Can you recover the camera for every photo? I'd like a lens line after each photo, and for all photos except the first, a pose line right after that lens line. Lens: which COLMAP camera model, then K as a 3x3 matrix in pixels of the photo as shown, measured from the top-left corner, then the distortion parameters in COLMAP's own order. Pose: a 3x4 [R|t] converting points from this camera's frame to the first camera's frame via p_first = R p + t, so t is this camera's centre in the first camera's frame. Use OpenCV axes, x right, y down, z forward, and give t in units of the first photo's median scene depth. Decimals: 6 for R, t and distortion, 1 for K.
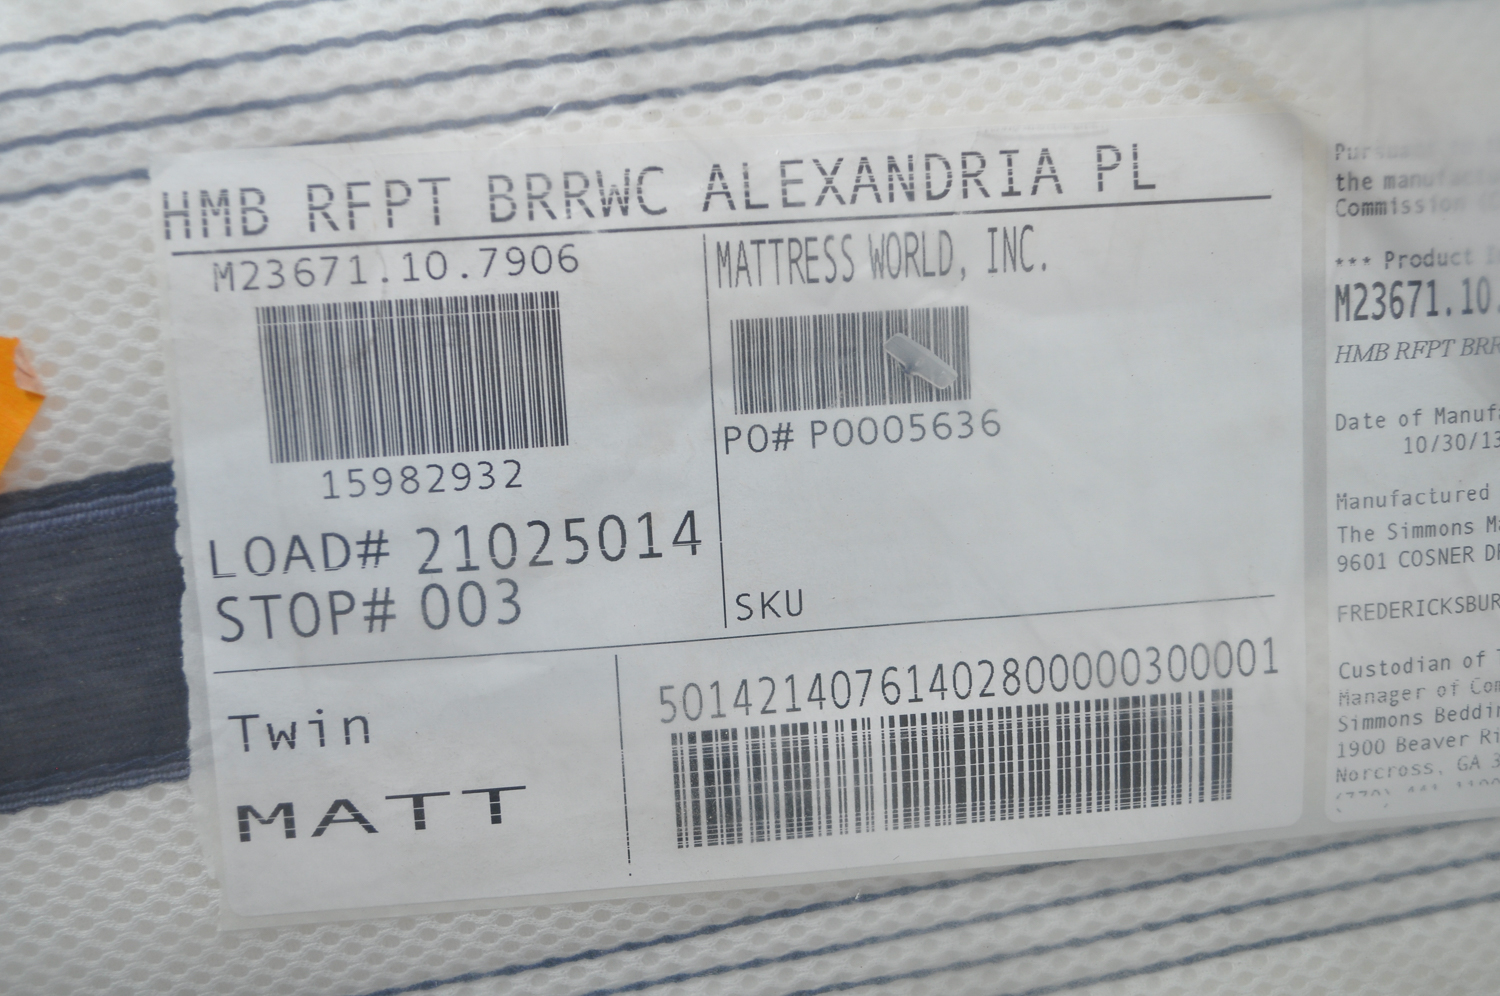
lens RADIAL K [[1853.1, 0, 750.9], [0, 1853.1, 520.1], [0, 0, 1]] dist [-0.019228, 0.000000]
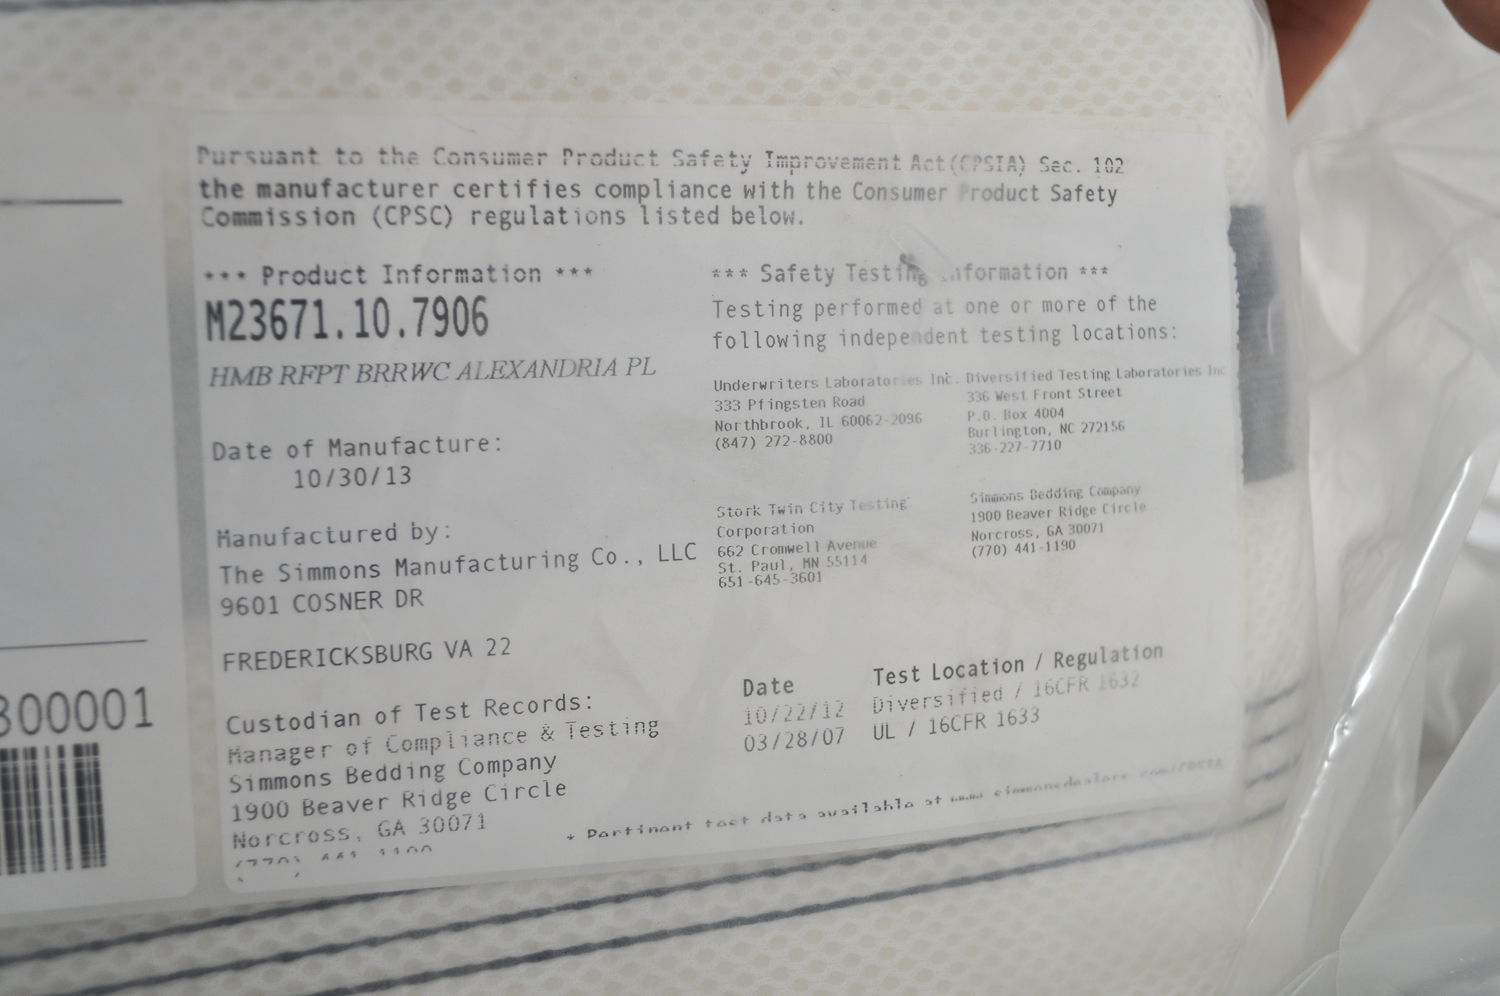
lens RADIAL K [[1853.1, 0, 755.3], [0, 1853.1, 425.0], [0, 0, 1]] dist [-0.019228, 0.000000]
pose [[0.994268, 0.032006, 0.102016, 0.481444], [-0.027443, 0.998573, -0.045823, -0.031106], [-0.103337, 0.042761, 0.993727, 0.068709]]
